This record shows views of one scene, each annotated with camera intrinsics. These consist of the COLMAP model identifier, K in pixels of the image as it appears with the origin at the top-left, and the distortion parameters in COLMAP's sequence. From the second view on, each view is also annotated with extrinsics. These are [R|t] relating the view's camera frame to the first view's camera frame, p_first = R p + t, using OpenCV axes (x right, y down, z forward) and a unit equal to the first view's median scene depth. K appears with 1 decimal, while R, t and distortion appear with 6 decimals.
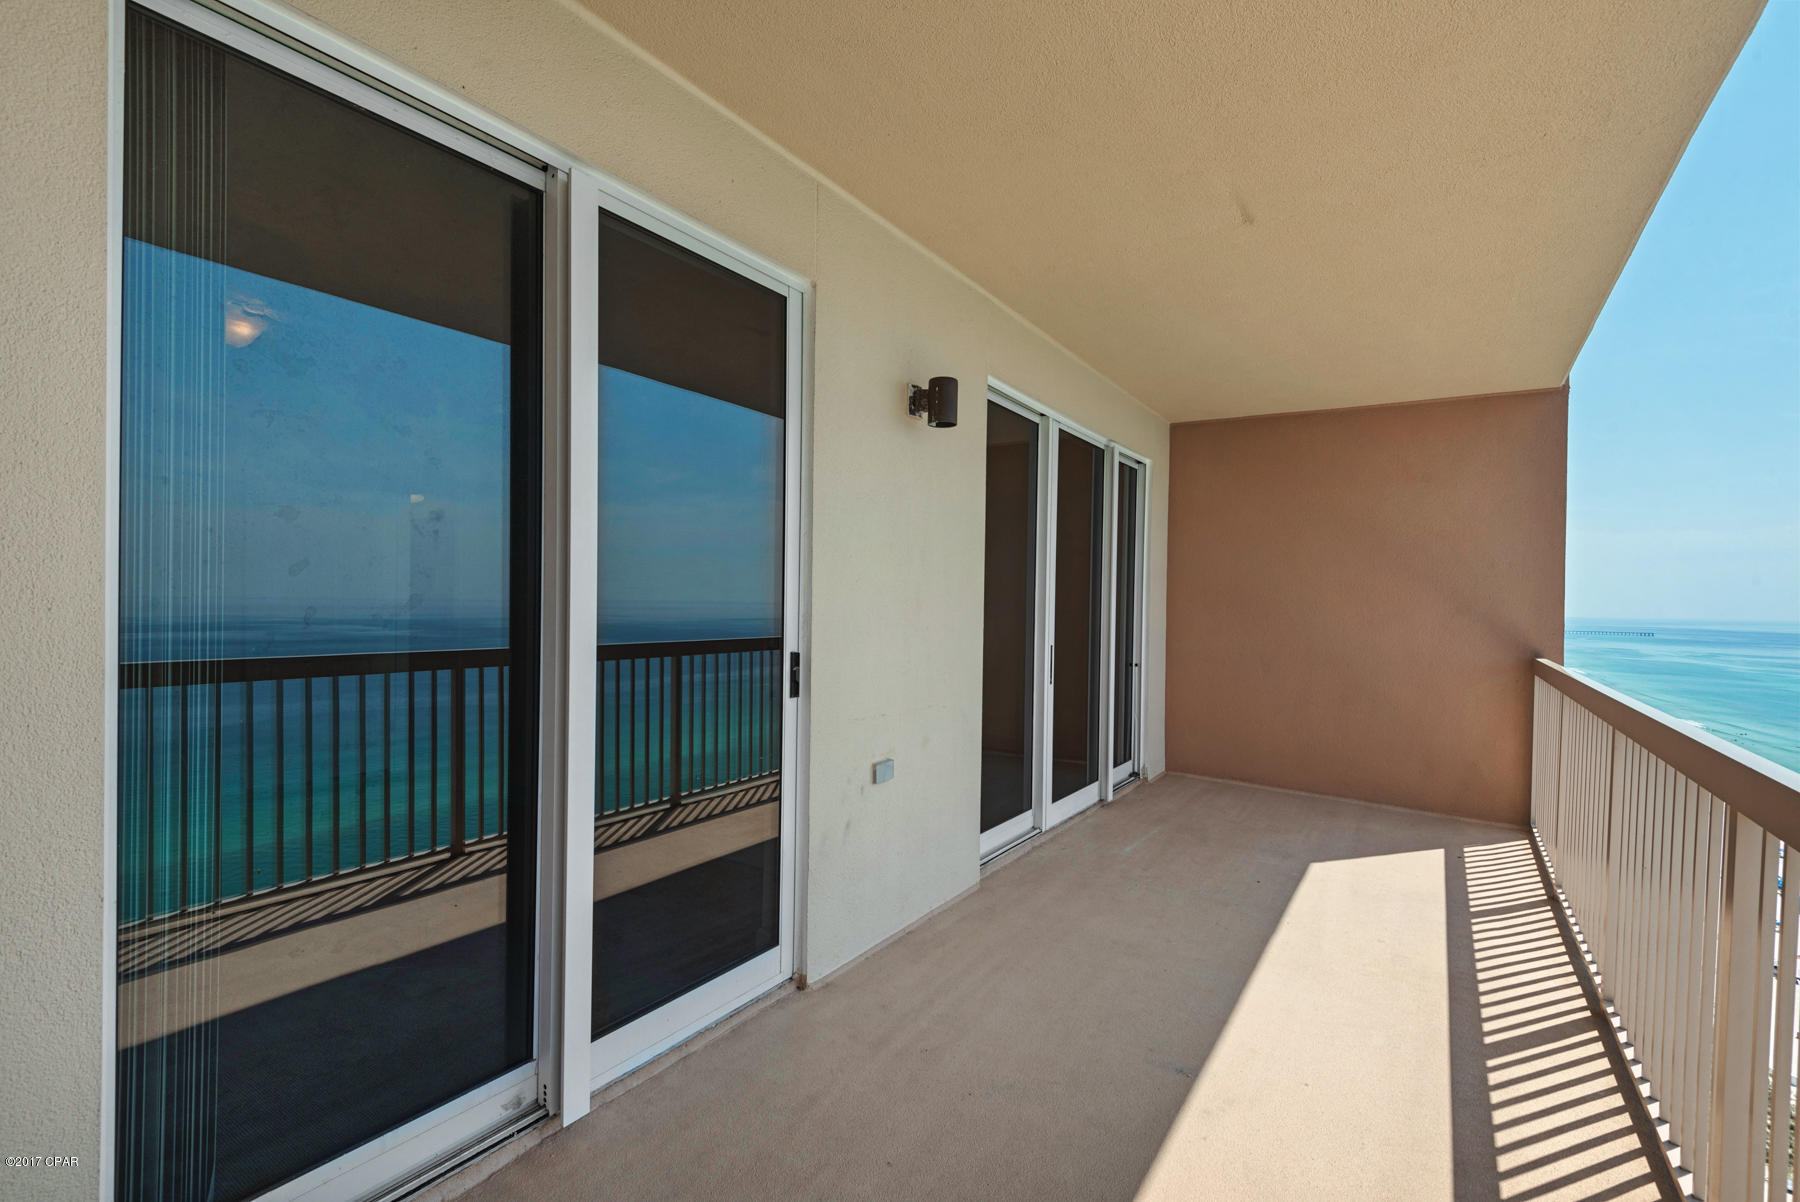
lens RADIAL K [[816.7, 0, 884.3], [0, 816.7, 638.7], [0, 0, 1]] dist [-0.000347, -0.000622]
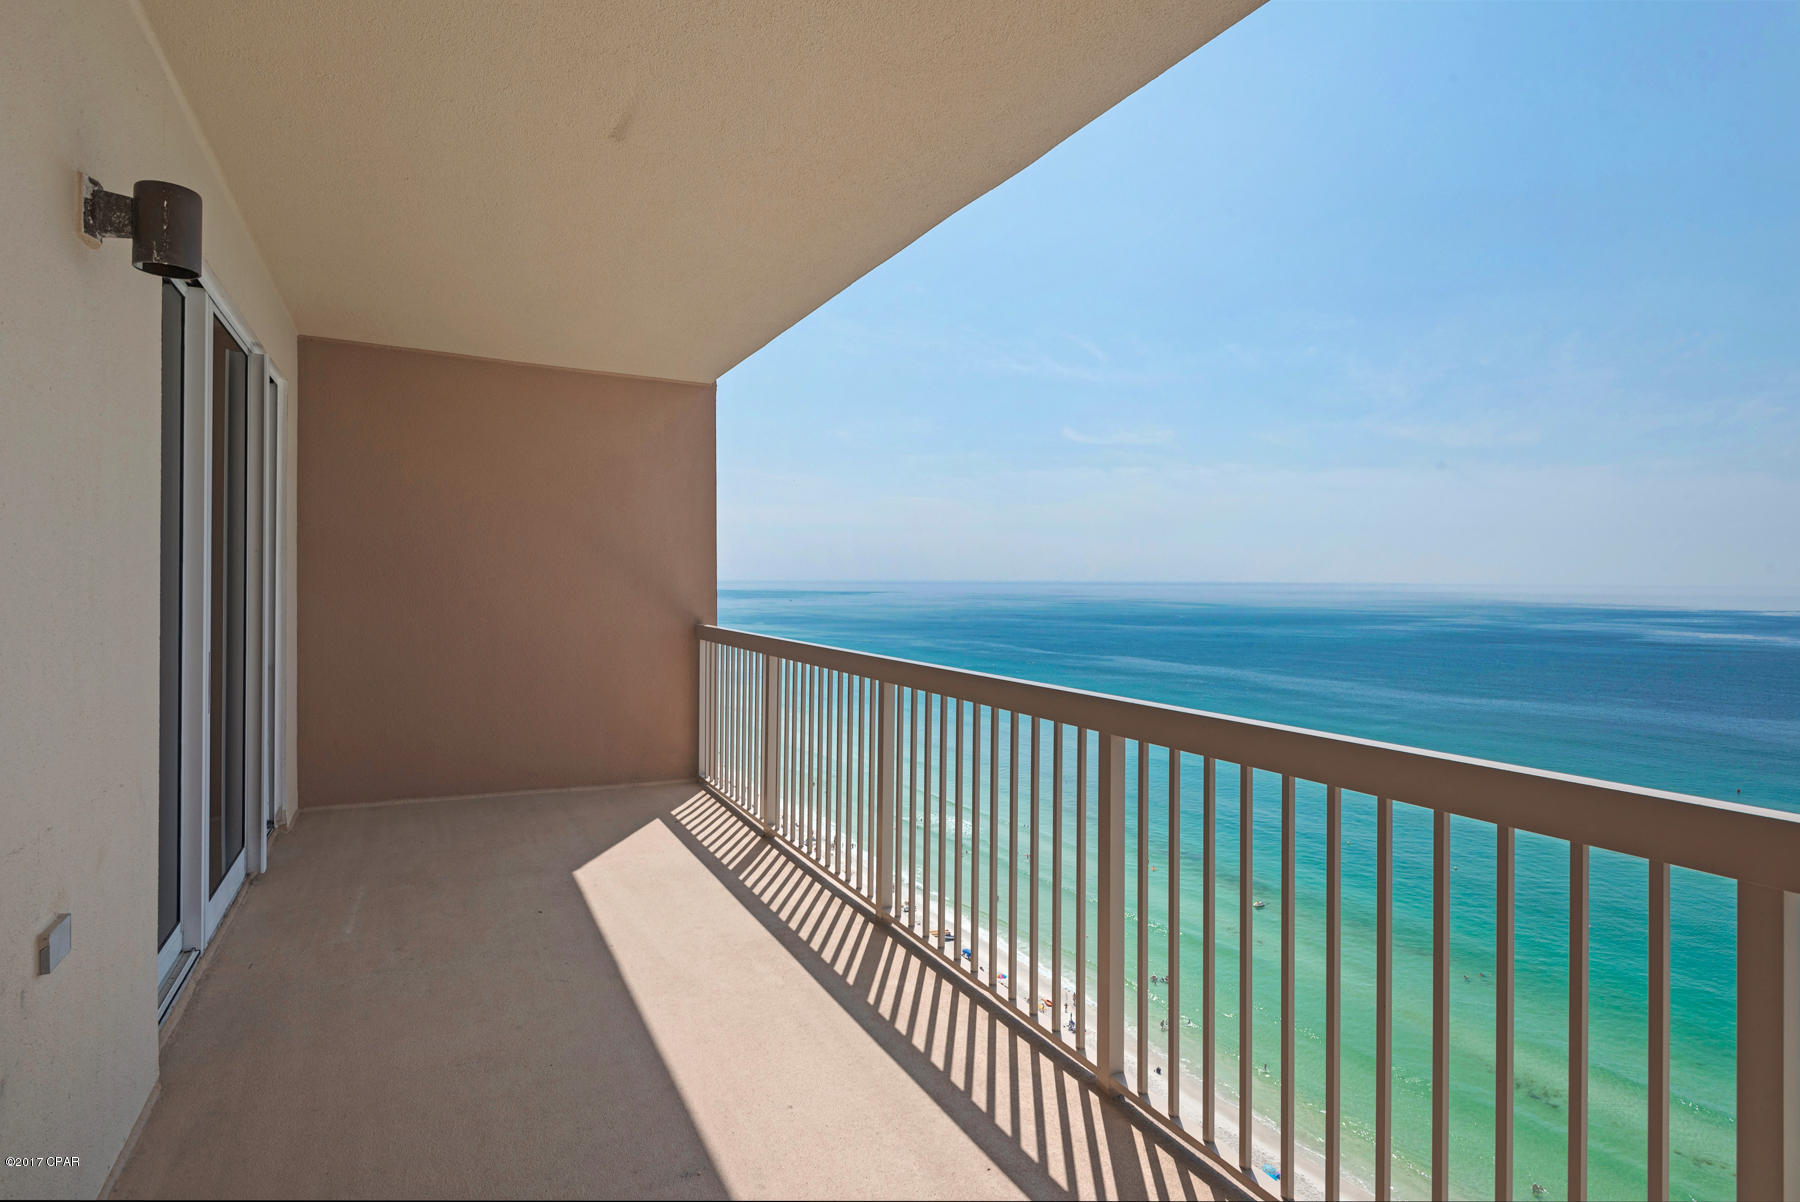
lens RADIAL K [[904.3, 0, 897.8], [0, 904.3, 576.9], [0, 0, 1]] dist [0.014719, -0.000698]
pose [[0.474509, -0.013855, 0.880142, -0.164113], [0.044465, 0.998977, -0.008247, -0.019998], [-0.879127, 0.043049, 0.474640, 0.193160]]
